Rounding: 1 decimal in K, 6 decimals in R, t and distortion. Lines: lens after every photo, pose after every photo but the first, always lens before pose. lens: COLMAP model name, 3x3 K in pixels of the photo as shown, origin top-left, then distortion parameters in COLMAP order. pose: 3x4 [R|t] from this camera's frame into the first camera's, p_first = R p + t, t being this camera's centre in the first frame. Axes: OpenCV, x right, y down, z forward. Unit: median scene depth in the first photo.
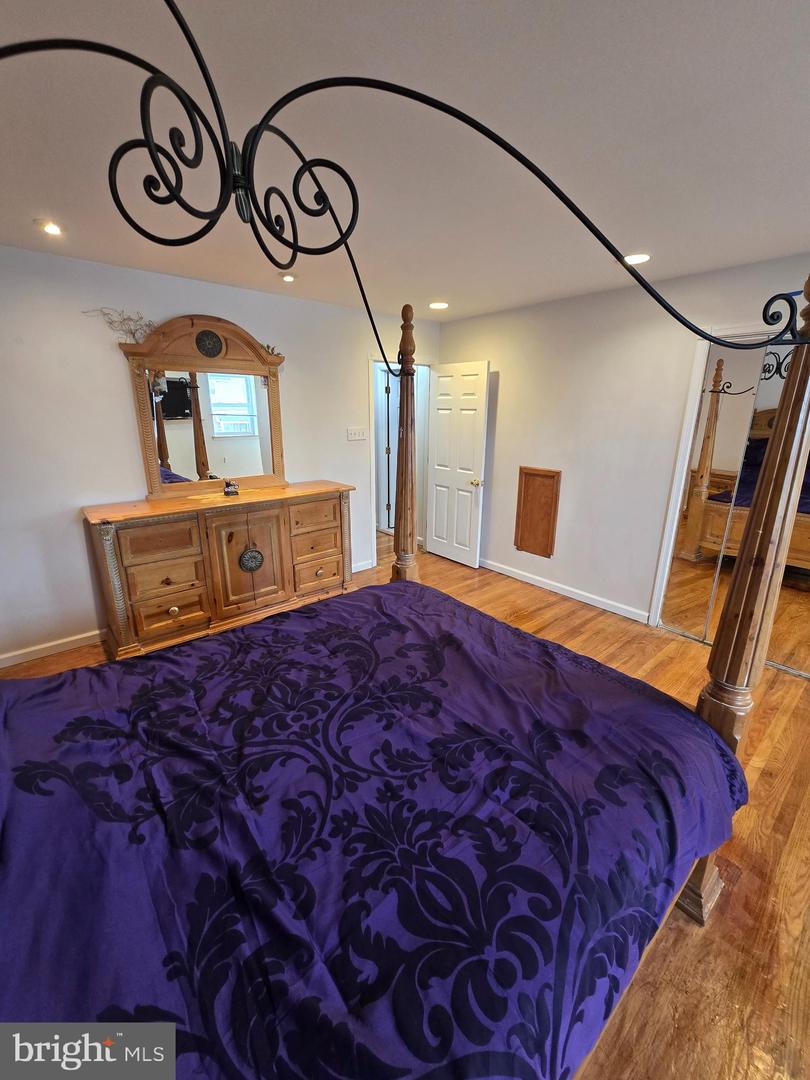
lens RADIAL K [[437.9, 0, 403.3], [0, 437.9, 543.2], [0, 0, 1]] dist [-0.000611, -0.000012]
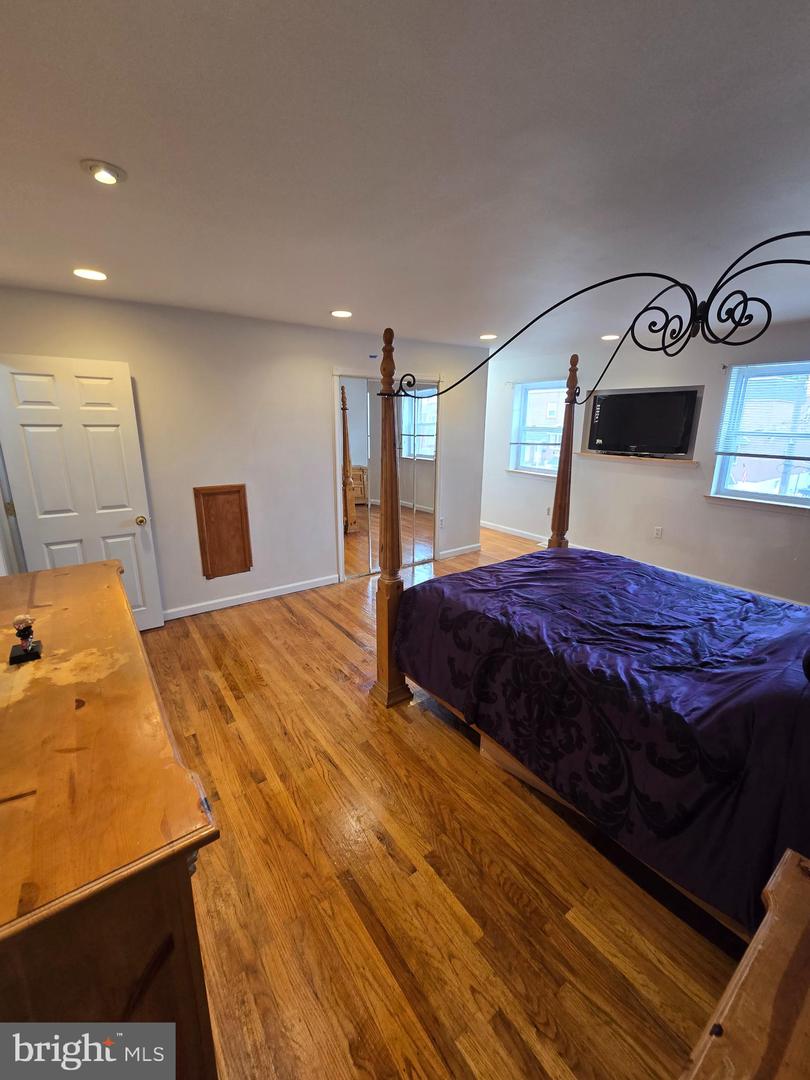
lens RADIAL K [[442.8, 0, 405.8], [0, 442.8, 534.8], [0, 0, 1]] dist [-0.001941, 0.000196]
pose [[0.072422, -0.256008, 0.963958, -0.587338], [0.289233, 0.930355, 0.225354, -0.164873], [-0.954515, 0.262488, 0.141424, 0.489224]]
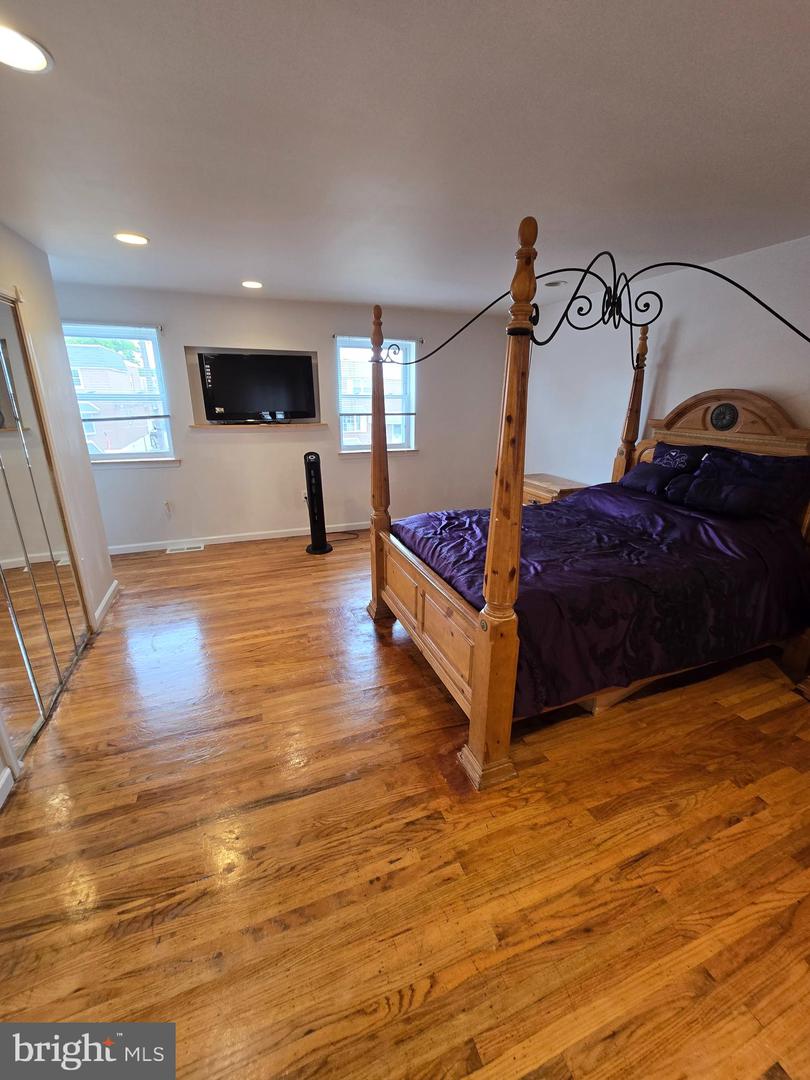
lens RADIAL K [[442.8, 0, 405.8], [0, 442.8, 534.8], [0, 0, 1]] dist [-0.001941, 0.000196]
pose [[-0.947306, -0.107508, 0.301751, -0.043756], [0.085834, 0.822361, 0.562454, -0.283577], [-0.308617, 0.558716, -0.769800, 0.923618]]
